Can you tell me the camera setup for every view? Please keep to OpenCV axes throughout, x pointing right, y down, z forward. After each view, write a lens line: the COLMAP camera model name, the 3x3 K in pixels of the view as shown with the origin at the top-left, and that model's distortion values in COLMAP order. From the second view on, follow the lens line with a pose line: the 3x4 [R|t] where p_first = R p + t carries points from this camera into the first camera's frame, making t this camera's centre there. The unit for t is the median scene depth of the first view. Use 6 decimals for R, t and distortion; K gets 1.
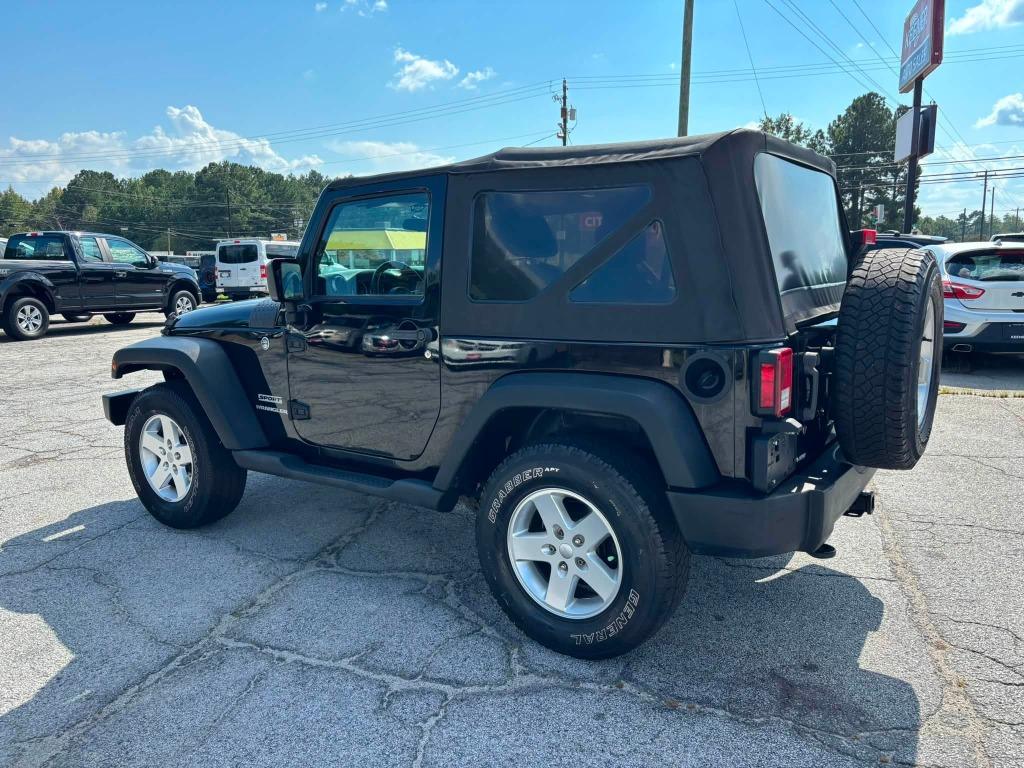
lens RADIAL K [[767.9, 0, 513.0], [0, 767.9, 383.5], [0, 0, 1]] dist [0.035443, -0.036405]
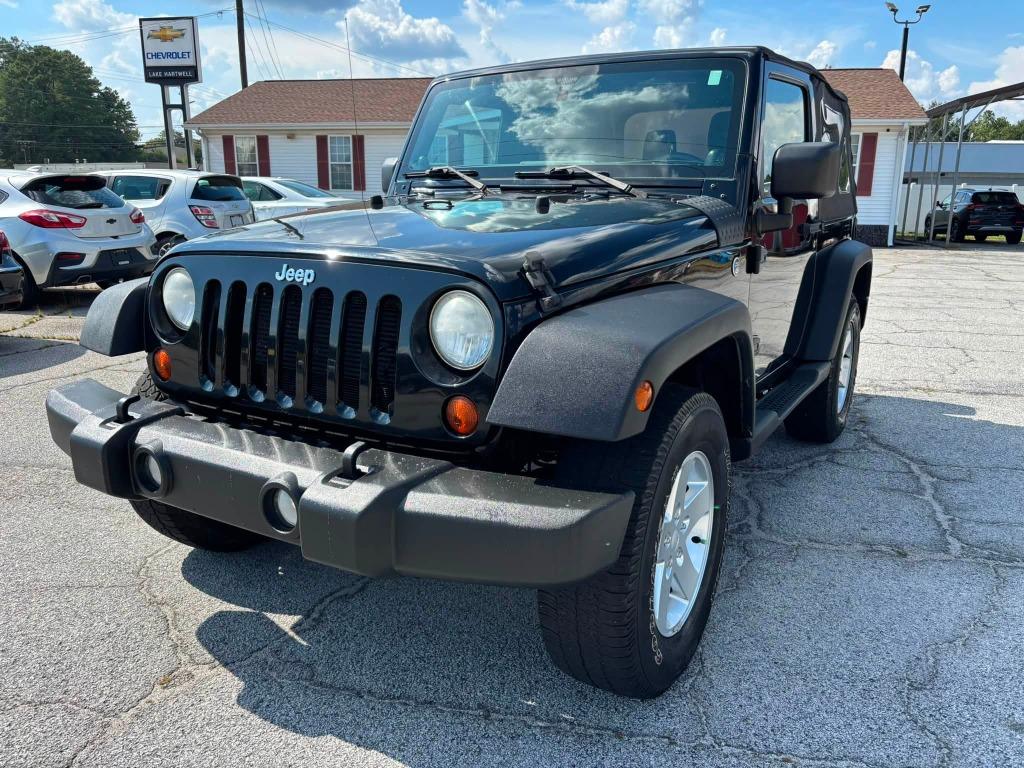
lens RADIAL K [[767.9, 0, 513.0], [0, 767.9, 385.0], [0, 0, 1]] dist [0.035443, -0.036405]
pose [[-0.061379, -0.224291, 0.972587, -1.185260], [0.155948, 0.960302, 0.231300, -0.168034], [-0.985856, 0.165870, -0.023964, 1.473333]]
